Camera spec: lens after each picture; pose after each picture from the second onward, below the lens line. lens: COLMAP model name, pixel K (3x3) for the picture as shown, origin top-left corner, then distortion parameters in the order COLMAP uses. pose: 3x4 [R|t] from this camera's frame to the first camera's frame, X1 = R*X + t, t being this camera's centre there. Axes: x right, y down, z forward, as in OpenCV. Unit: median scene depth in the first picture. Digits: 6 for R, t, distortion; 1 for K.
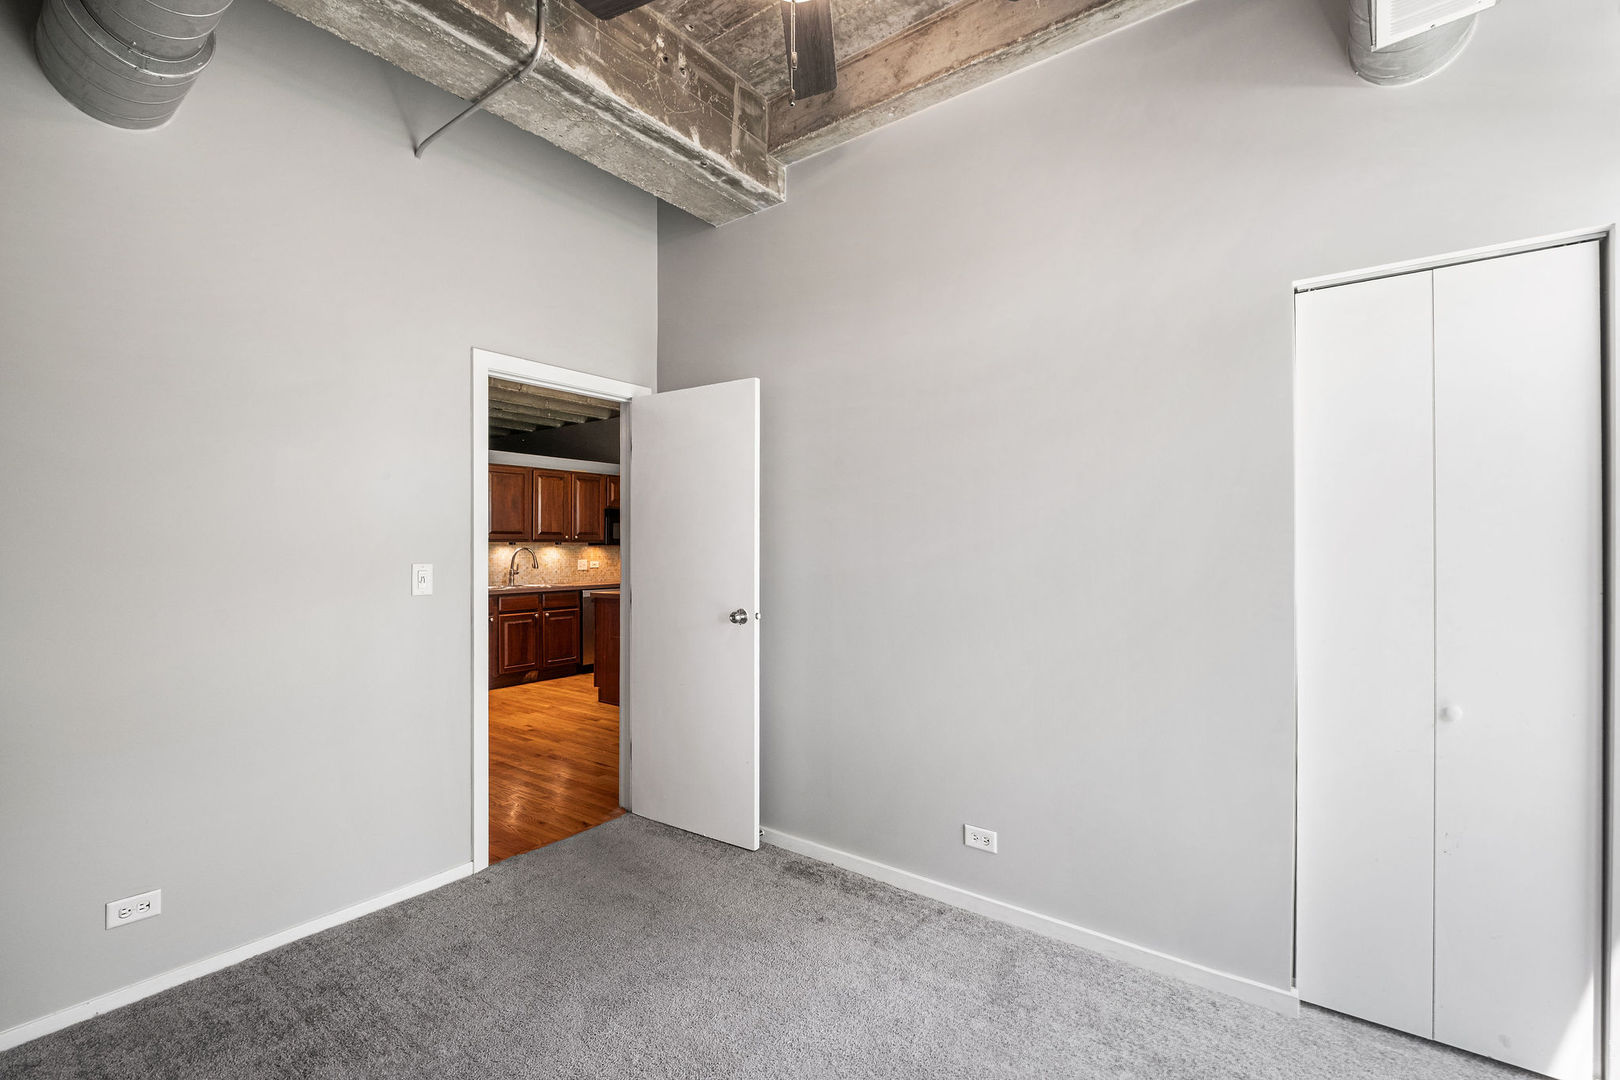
lens RADIAL K [[711.5, 0, 819.4], [0, 711.5, 539.2], [0, 0, 1]] dist [-0.010345, -0.001564]
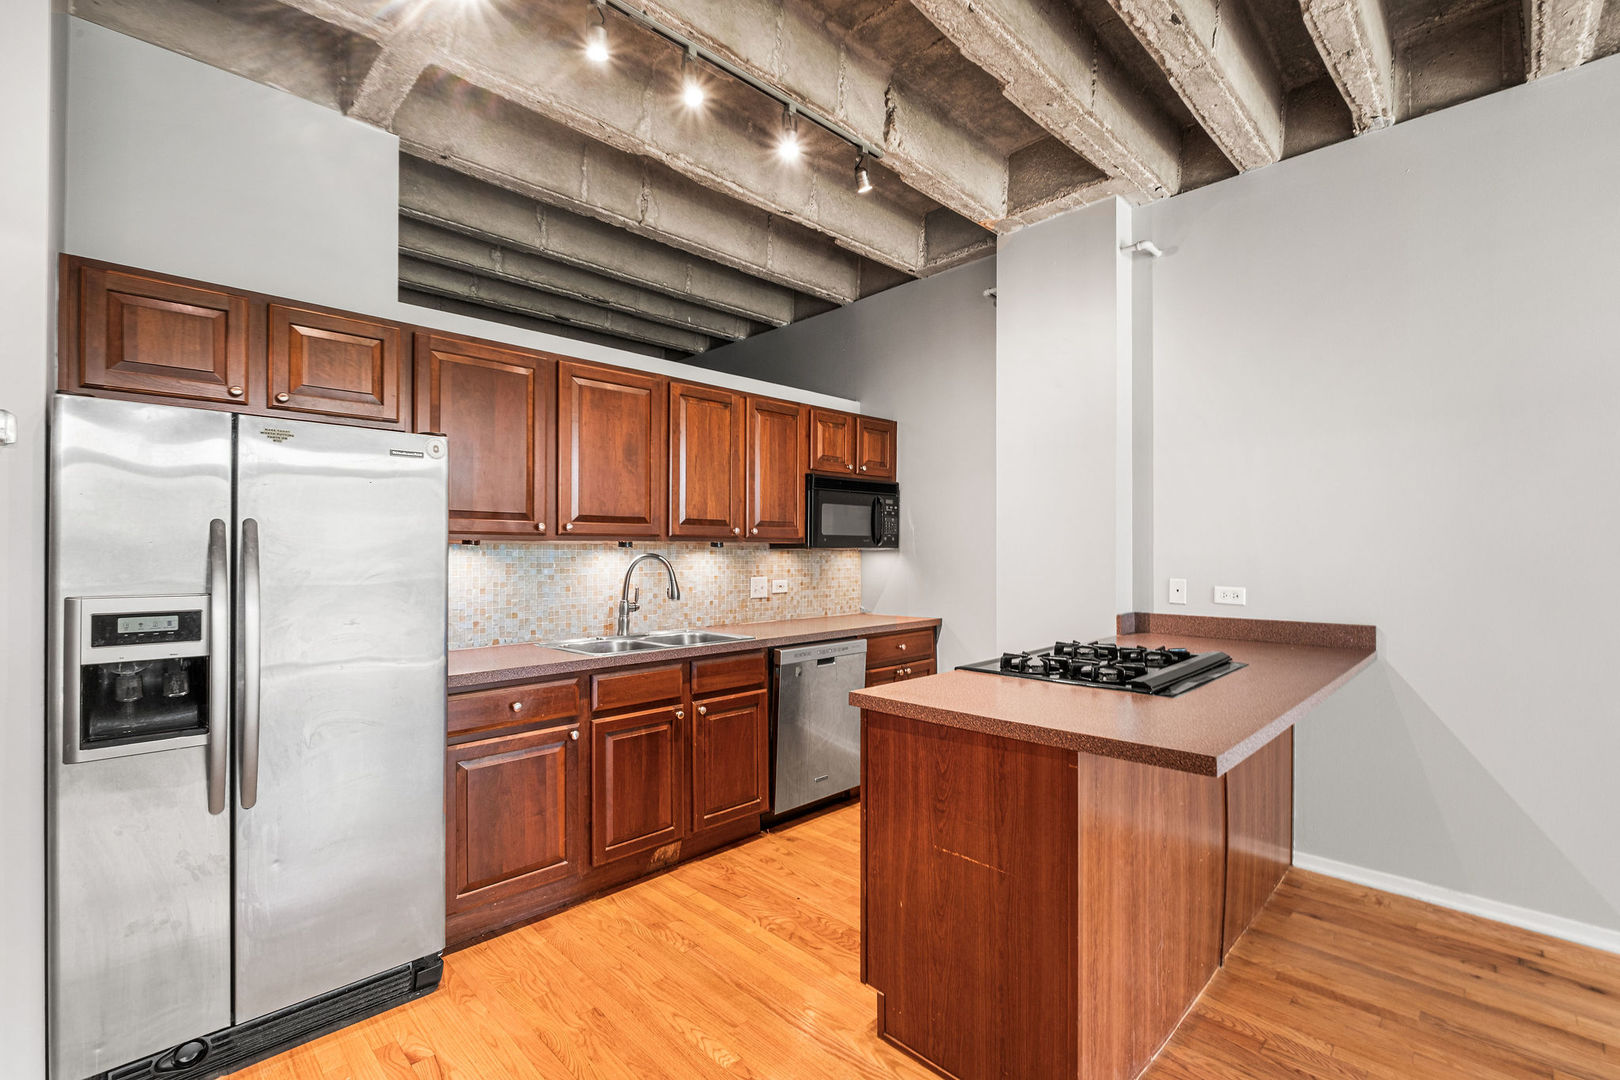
lens RADIAL K [[711.5, 0, 822.5], [0, 711.5, 546.0], [0, 0, 1]] dist [-0.010345, -0.001564]
pose [[0.989578, 0.003886, -0.143946, -0.239951], [-0.003189, 0.999982, 0.005074, 0.004655], [0.143964, -0.004562, 0.989572, 0.562874]]
